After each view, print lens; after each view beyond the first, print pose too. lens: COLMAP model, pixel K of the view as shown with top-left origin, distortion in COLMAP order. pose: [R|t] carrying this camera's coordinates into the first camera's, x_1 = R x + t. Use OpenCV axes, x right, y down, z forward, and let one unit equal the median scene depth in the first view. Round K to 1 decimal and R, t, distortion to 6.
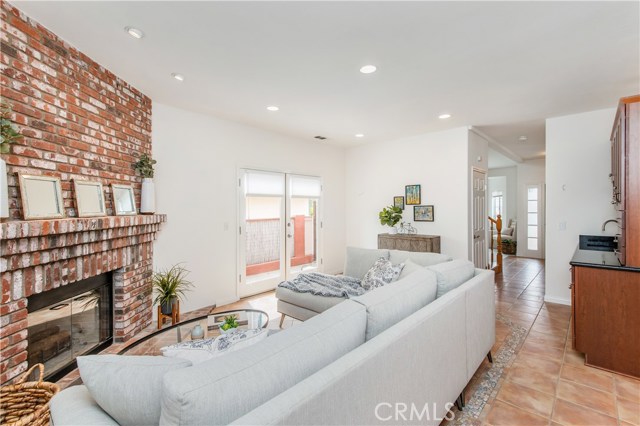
lens RADIAL K [[291.6, 0, 325.6], [0, 291.6, 207.5], [0, 0, 1]] dist [0.002687, -0.000991]
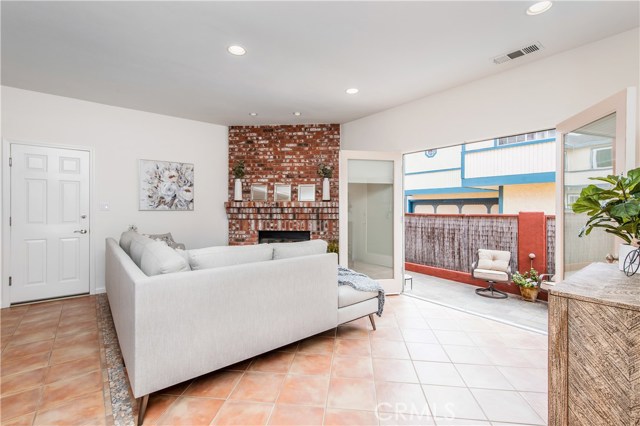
lens RADIAL K [[291.6, 0, 325.8], [0, 291.6, 212.6], [0, 0, 1]] dist [0.002687, -0.000991]
pose [[-0.156898, 0.016316, -0.987480, 1.202147], [-0.003419, 0.999849, 0.017063, 0.073191], [0.987609, 0.006054, -0.156819, 1.609210]]
